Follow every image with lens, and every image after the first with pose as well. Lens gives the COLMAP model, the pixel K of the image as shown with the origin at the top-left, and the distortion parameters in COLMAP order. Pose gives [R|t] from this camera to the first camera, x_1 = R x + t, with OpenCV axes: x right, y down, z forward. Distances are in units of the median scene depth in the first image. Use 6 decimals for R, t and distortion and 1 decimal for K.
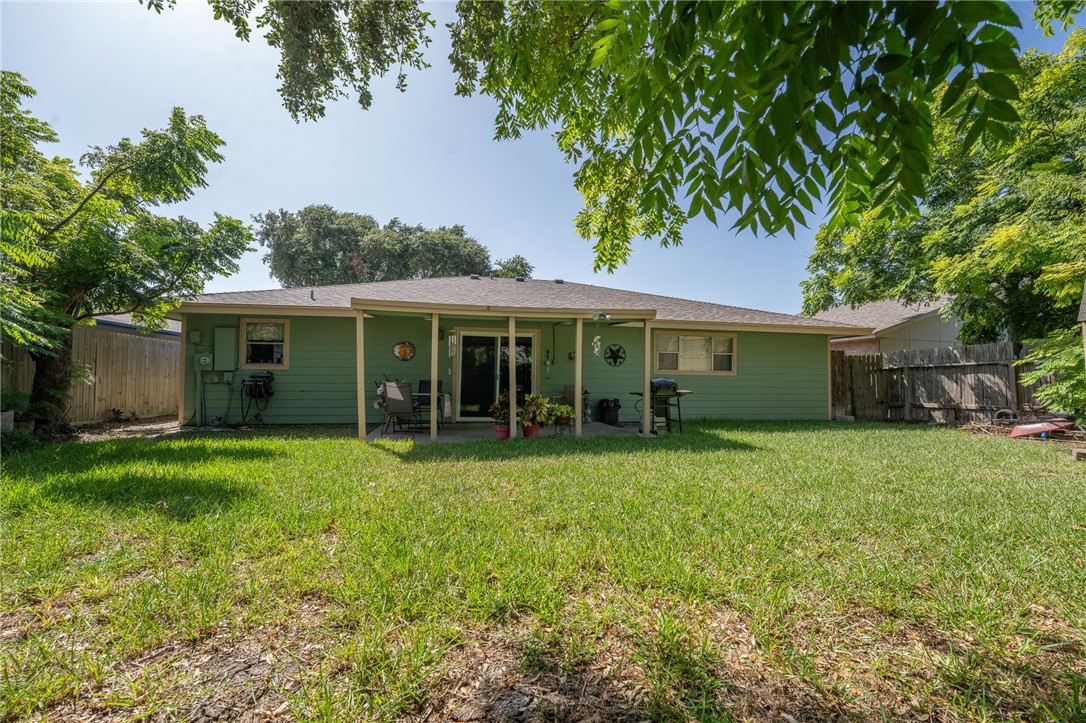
lens RADIAL K [[448.9, 0, 537.2], [0, 448.9, 364.7], [0, 0, 1]] dist [-0.033000, 0.005057]
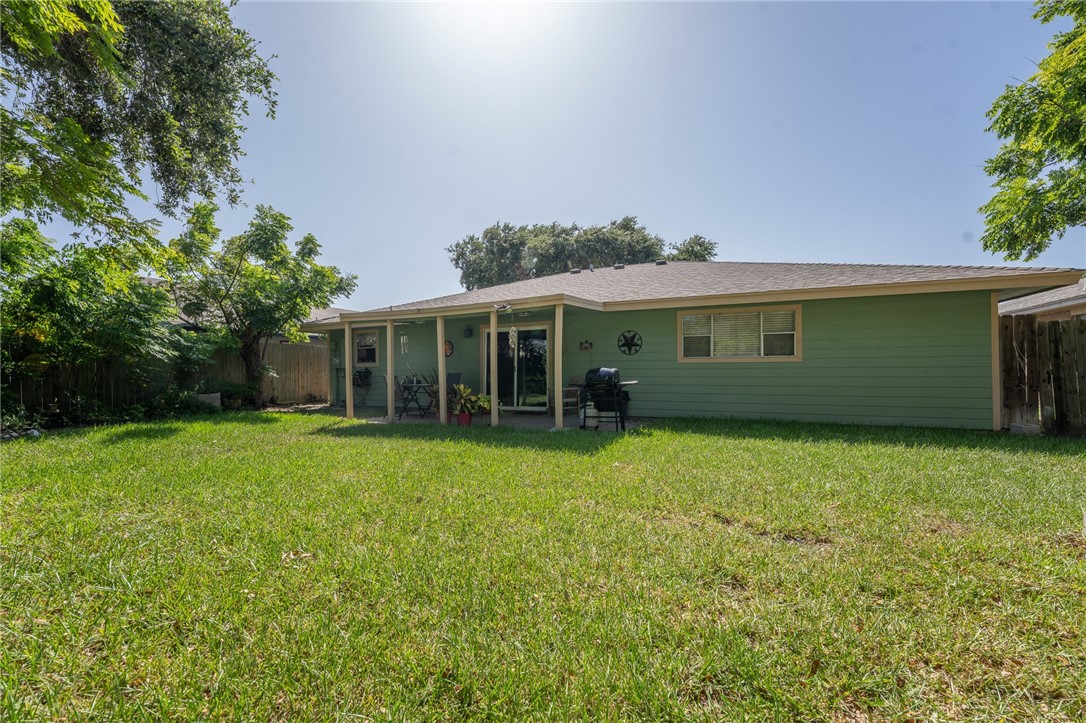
lens RADIAL K [[448.9, 0, 536.5], [0, 448.9, 371.0], [0, 0, 1]] dist [-0.033000, 0.005057]
pose [[0.810016, -0.014284, -0.586234, 0.533394], [0.033837, 0.999176, 0.022407, 0.009394], [0.585431, -0.037986, 0.809832, 0.148415]]
